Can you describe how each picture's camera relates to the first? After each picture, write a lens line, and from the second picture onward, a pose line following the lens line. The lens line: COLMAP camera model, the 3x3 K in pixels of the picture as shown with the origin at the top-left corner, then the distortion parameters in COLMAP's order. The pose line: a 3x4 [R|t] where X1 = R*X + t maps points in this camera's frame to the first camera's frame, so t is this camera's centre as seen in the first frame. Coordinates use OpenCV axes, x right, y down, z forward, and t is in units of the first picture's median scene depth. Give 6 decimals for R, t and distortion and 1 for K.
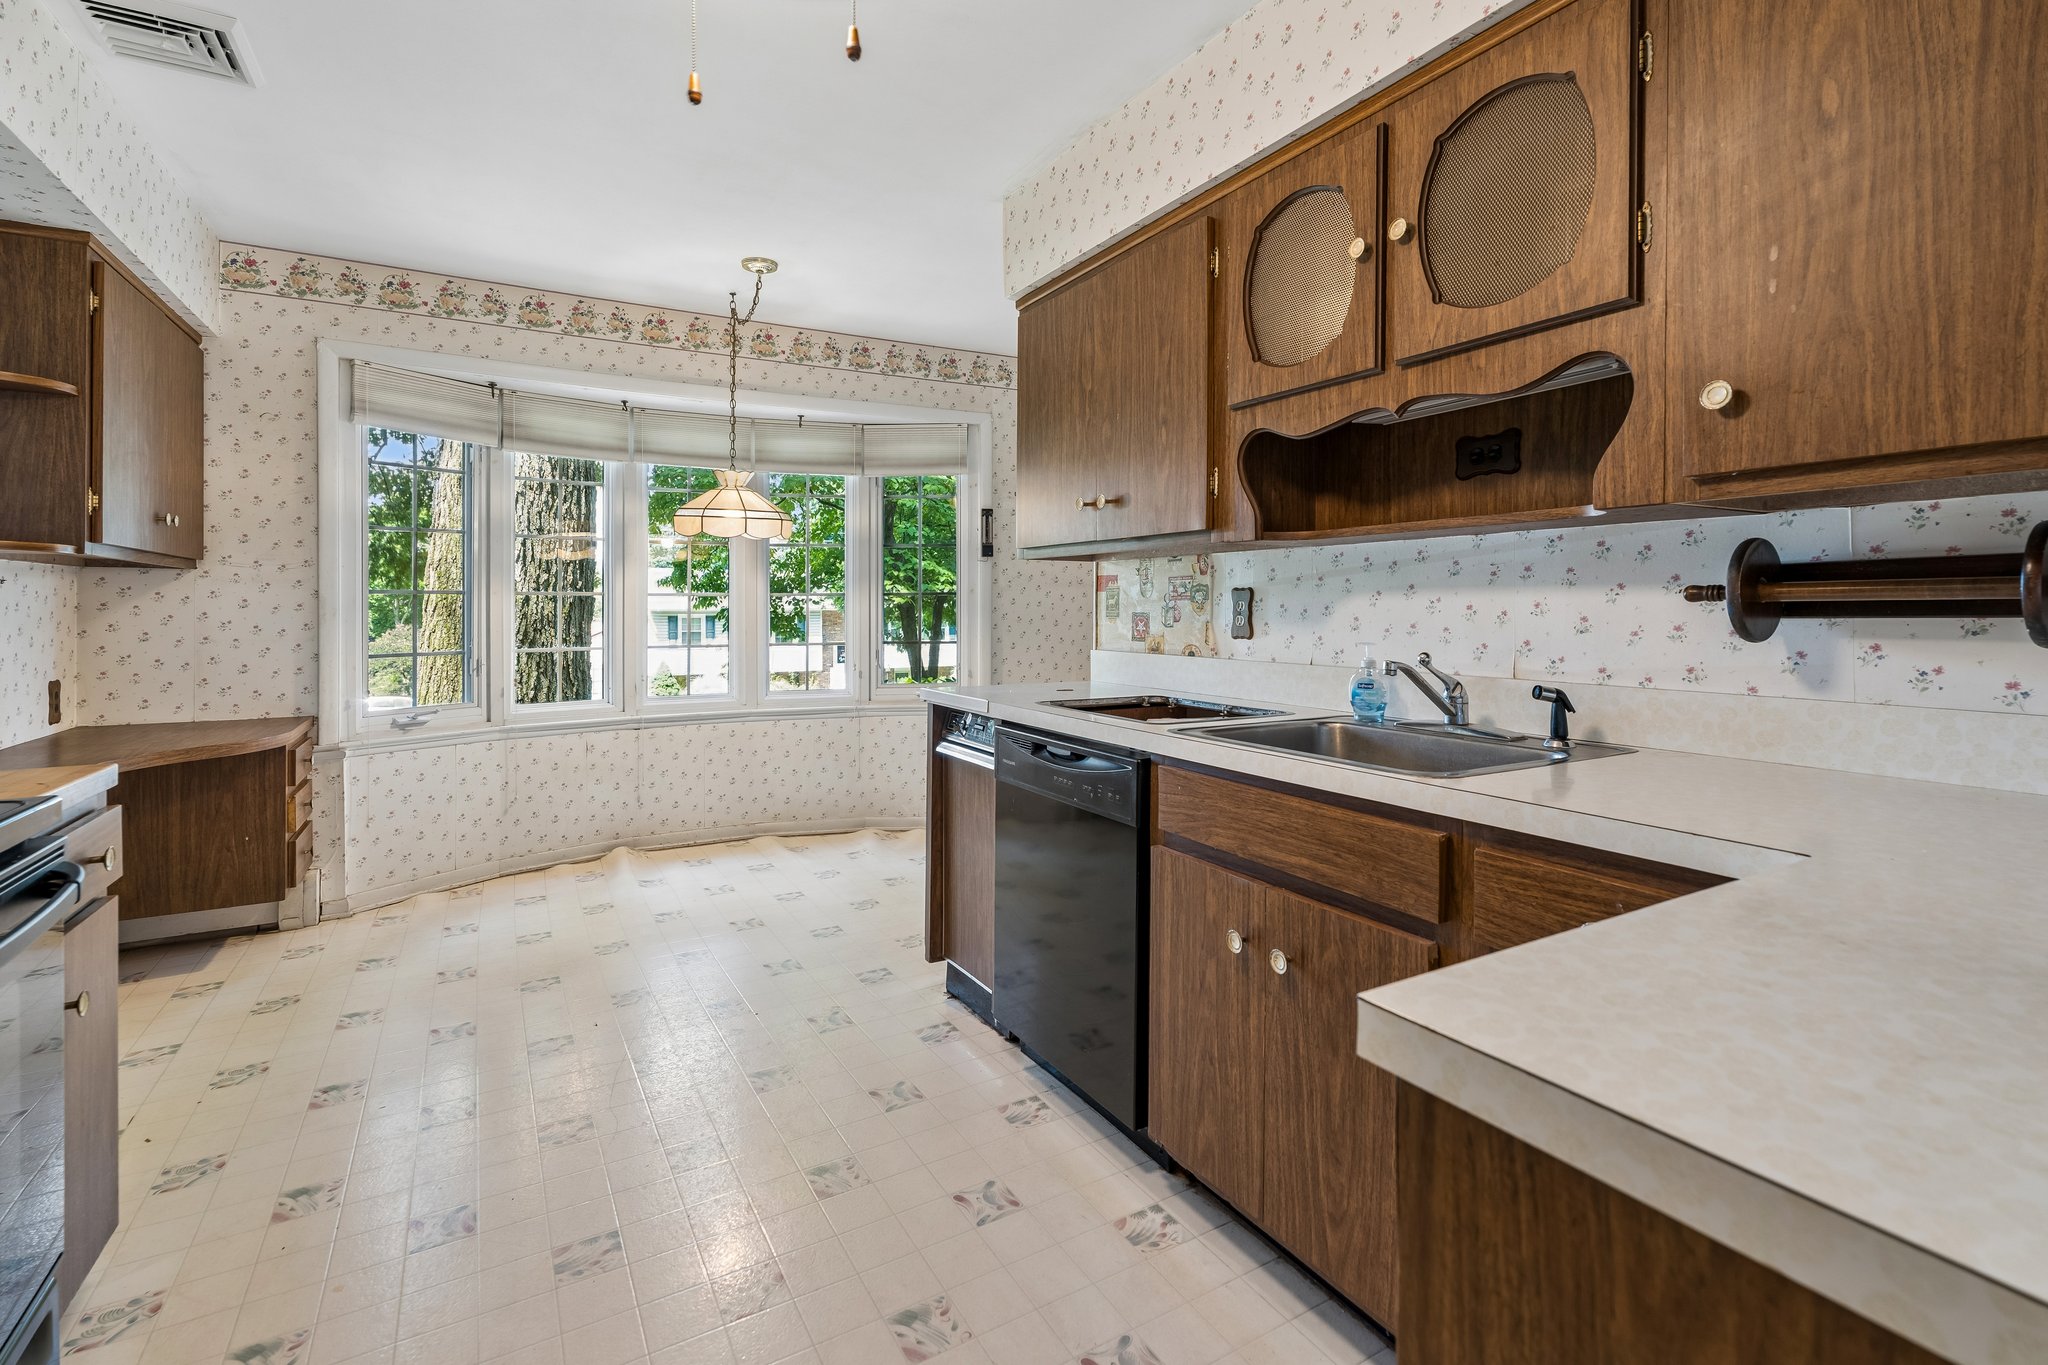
lens RADIAL K [[935.2, 0, 1020.9], [0, 935.2, 623.4], [0, 0, 1]] dist [0.002733, 0.000428]
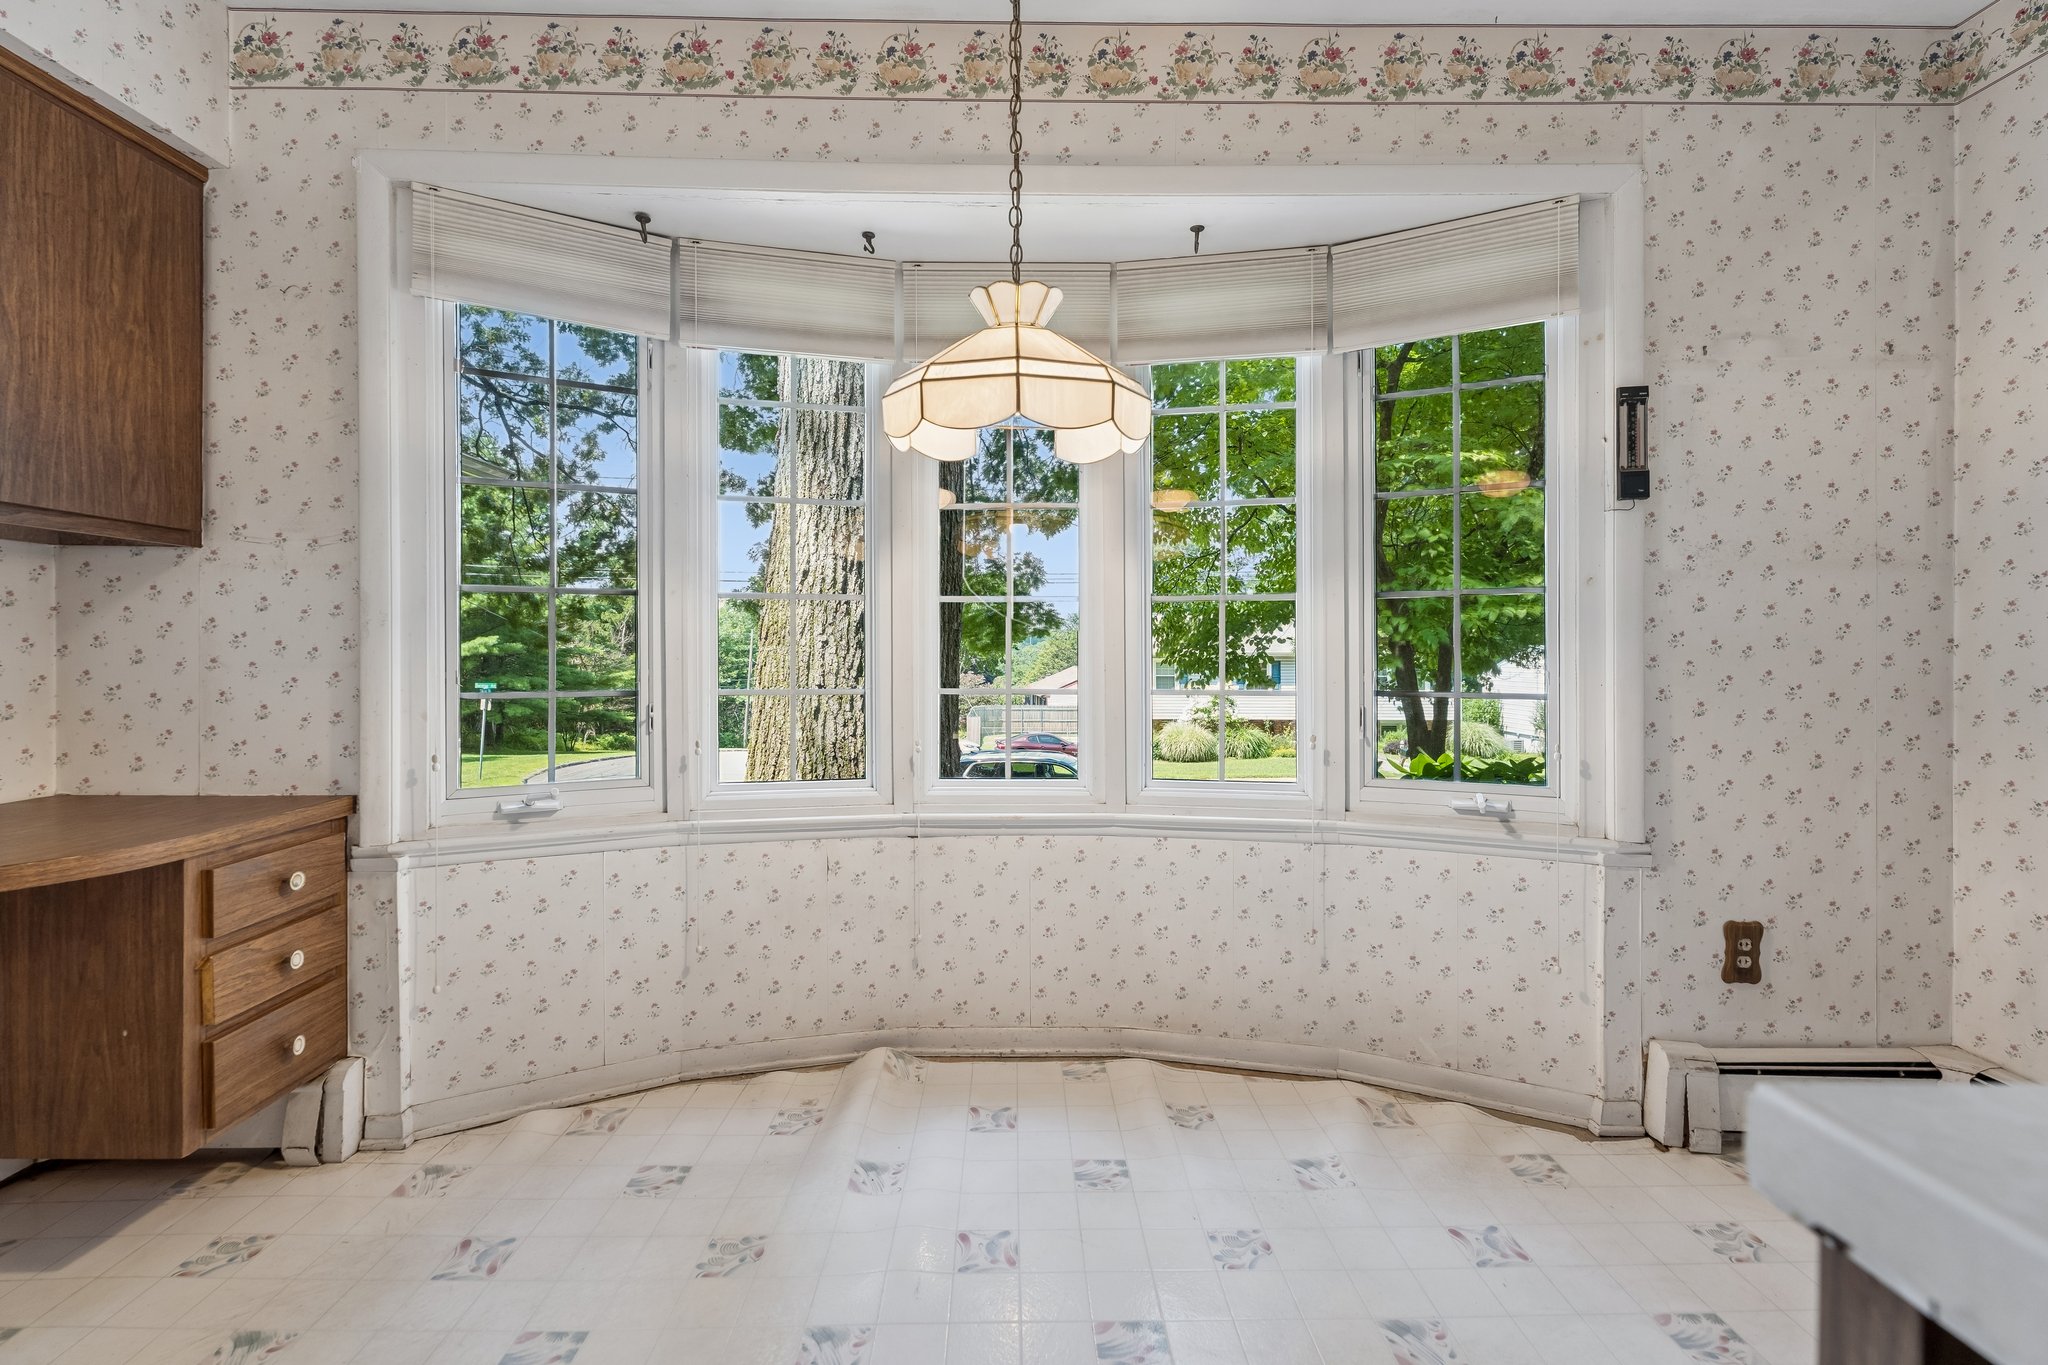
lens RADIAL K [[935.2, 0, 1020.9], [0, 935.2, 623.4], [0, 0, 1]] dist [0.002733, 0.000428]
pose [[0.876529, -0.010316, -0.481238, -0.093682], [-0.013056, 0.998893, -0.045193, 0.010652], [0.481172, 0.045896, 0.875424, 0.610193]]
